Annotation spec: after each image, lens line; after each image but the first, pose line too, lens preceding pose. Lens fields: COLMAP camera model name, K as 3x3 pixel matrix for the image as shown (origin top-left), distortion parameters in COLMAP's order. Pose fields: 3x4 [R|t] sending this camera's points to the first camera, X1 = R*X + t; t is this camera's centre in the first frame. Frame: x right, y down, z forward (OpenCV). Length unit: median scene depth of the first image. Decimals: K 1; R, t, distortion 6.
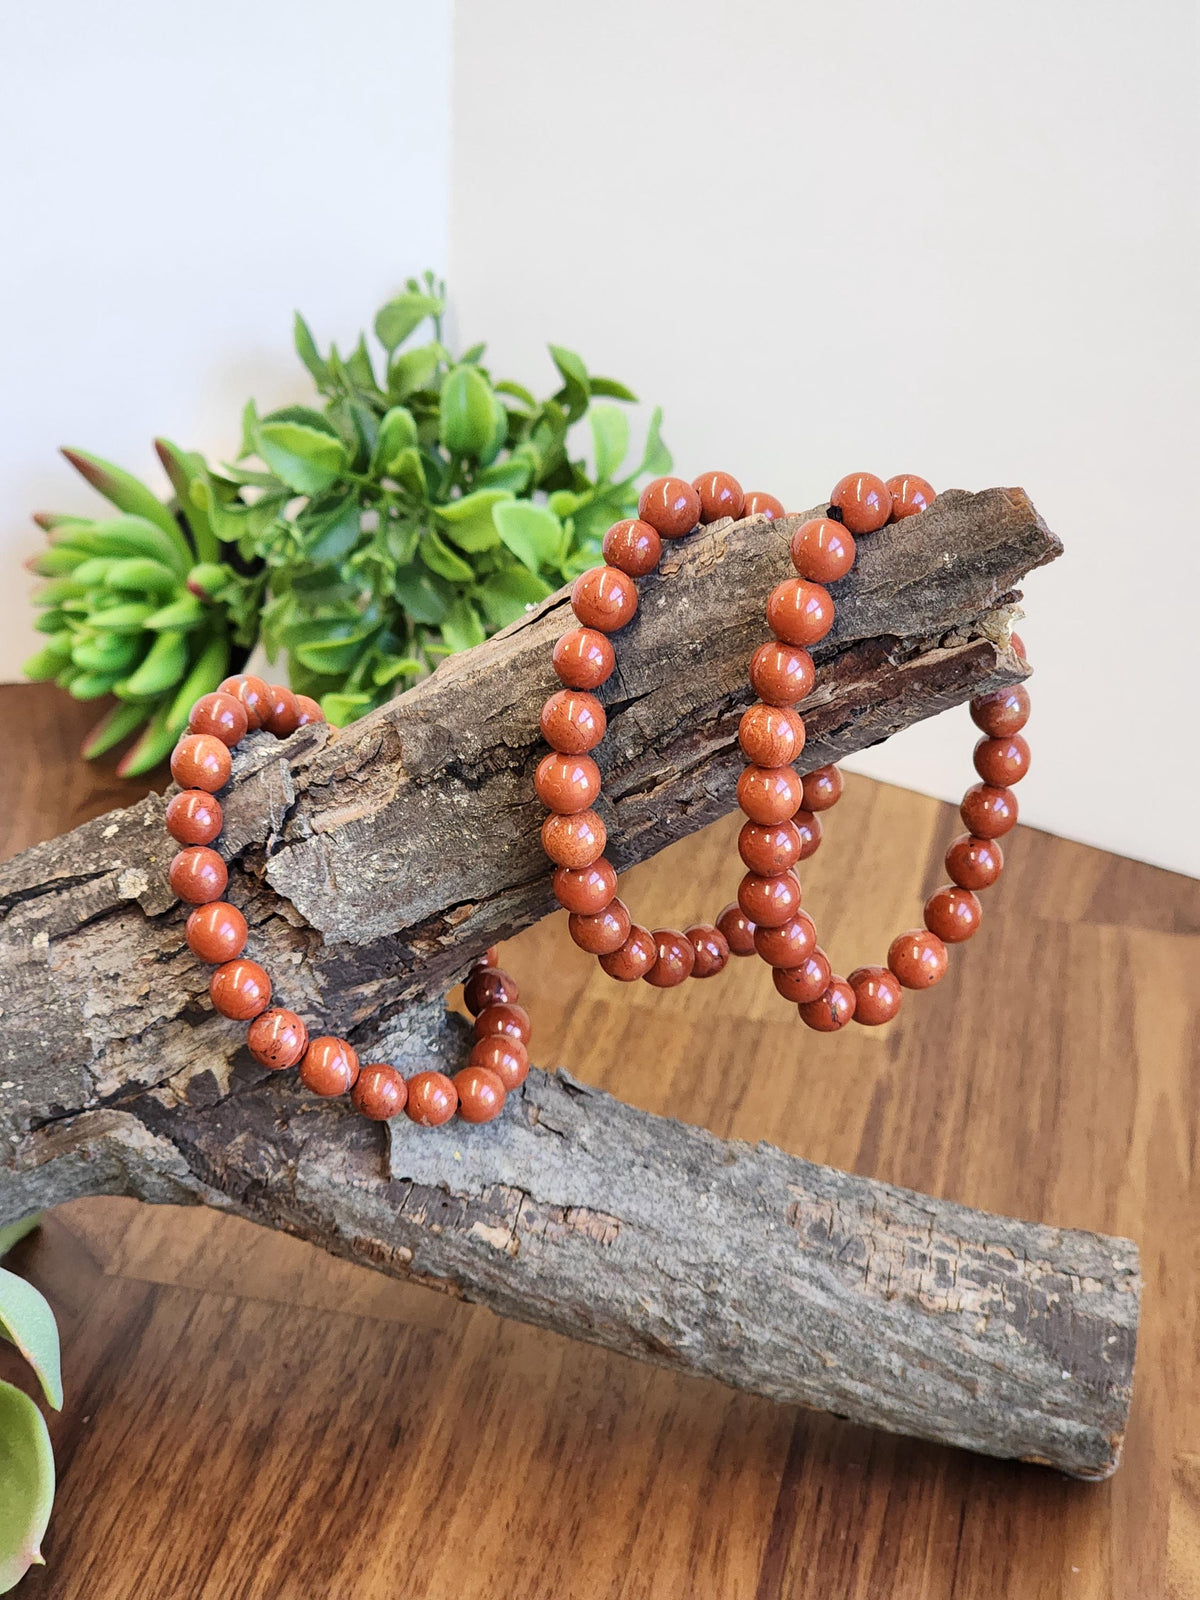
lens RADIAL K [[3128.0, 0, 568.4], [0, 3128.0, 823.8], [0, 0, 1]] dist [-0.371947, 4.036543]
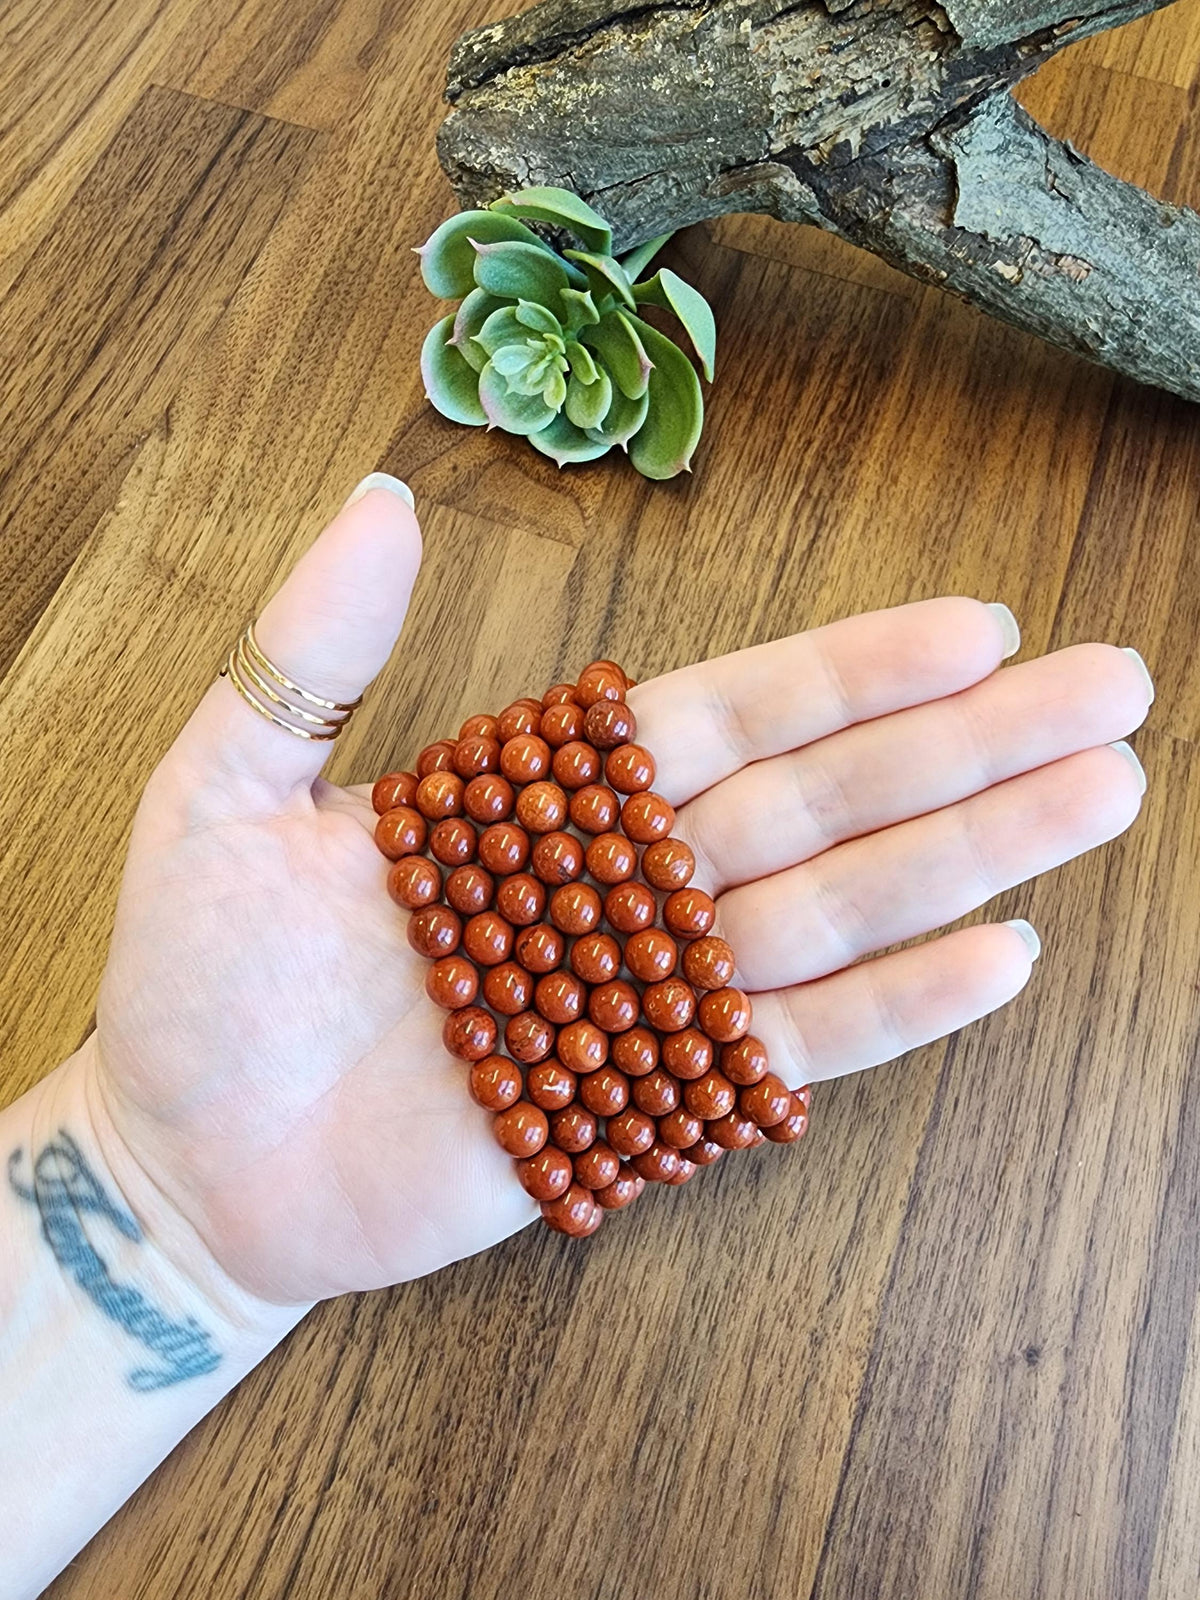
lens RADIAL K [[1093.1, 0, 603.1], [0, 1093.1, 794.9], [0, 0, 1]] dist [0.006329, -0.003208]
pose [[0.989747, 0.121065, -0.075784, -0.152544], [-0.040111, 0.744846, 0.666030, -0.031347], [0.137080, -0.656161, 0.742065, 0.384637]]
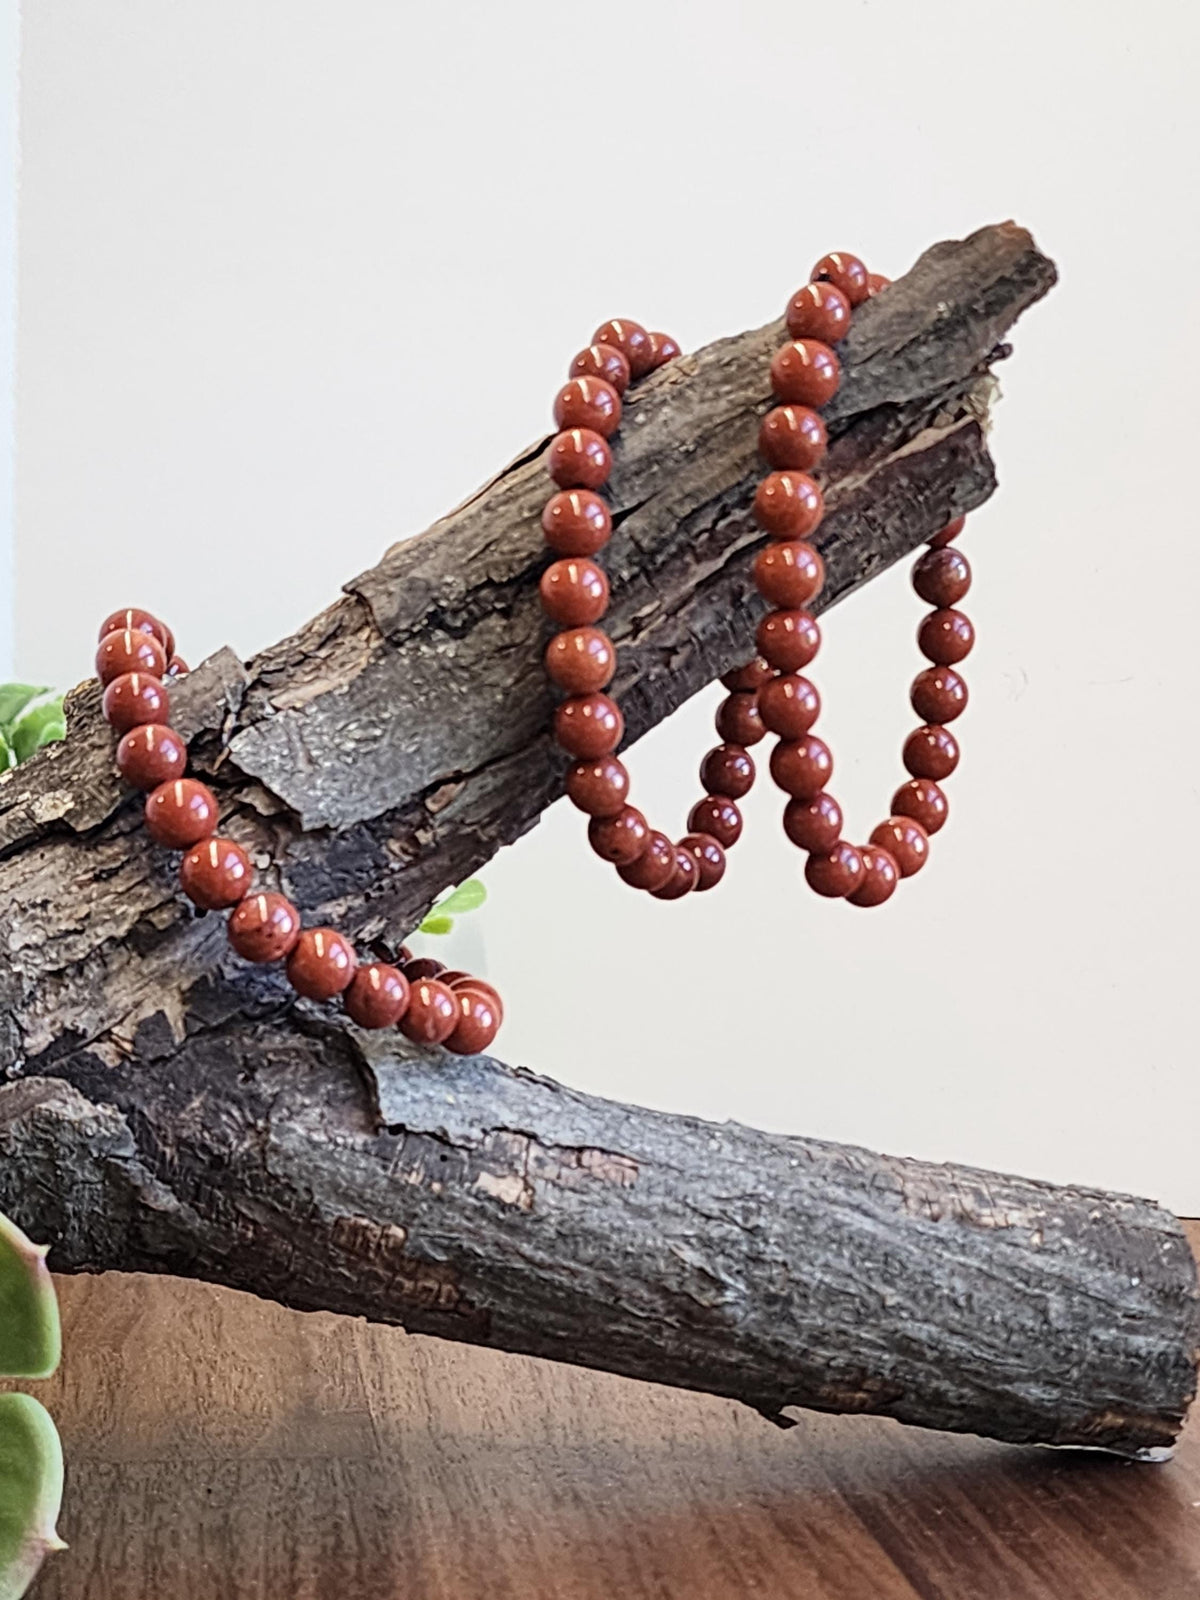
lens RADIAL K [[3020.4, 0, 678.1], [0, 3020.4, 803.0], [0, 0, 1]] dist [0.292837, -1.883666]
pose [[0.933552, -0.034411, 0.356787, -0.274849], [0.183729, 0.900614, -0.393874, 0.376286], [-0.307774, 0.433254, 0.847092, 0.228318]]
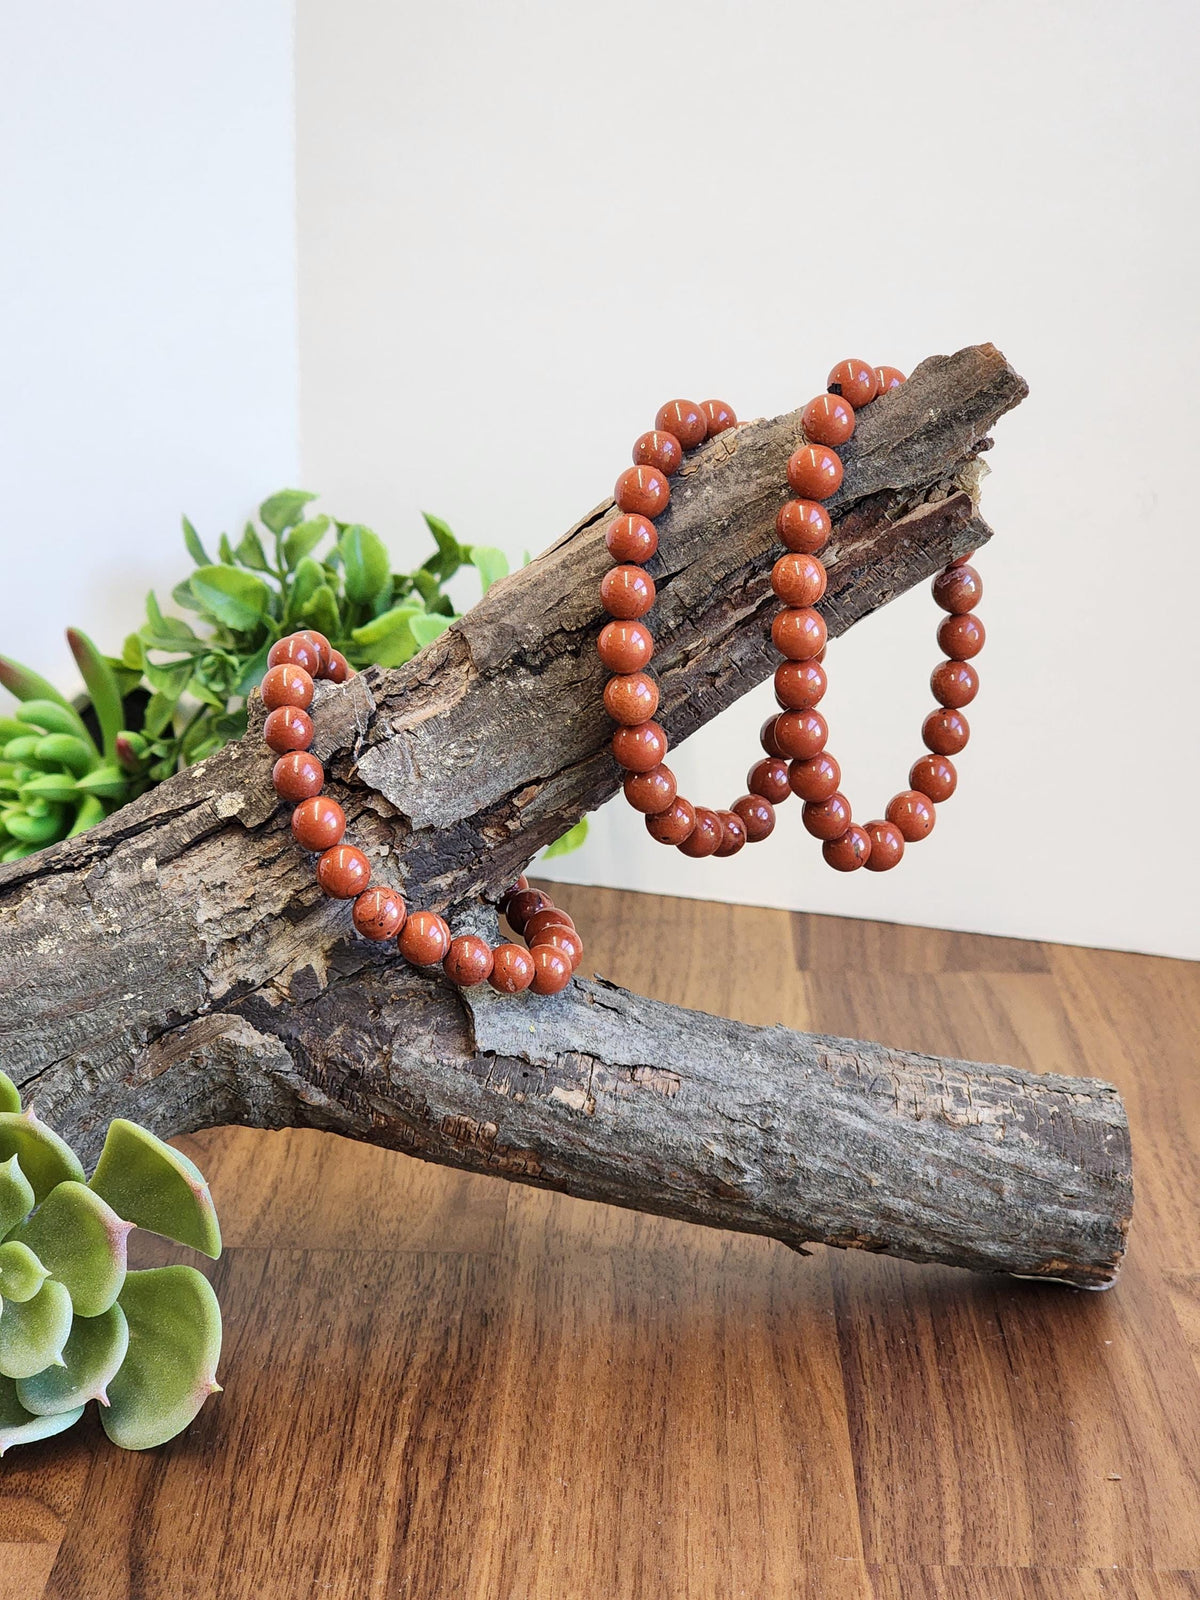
lens RADIAL K [[3135.9, 0, 597.0], [0, 3135.9, 847.1], [0, 0, 1]] dist [-1.012262, 16.492289]
pose [[0.982307, -0.077574, 0.170456, -0.199009], [0.111178, 0.973991, -0.197436, 0.267017], [-0.150707, 0.212894, 0.965383, -0.101770]]
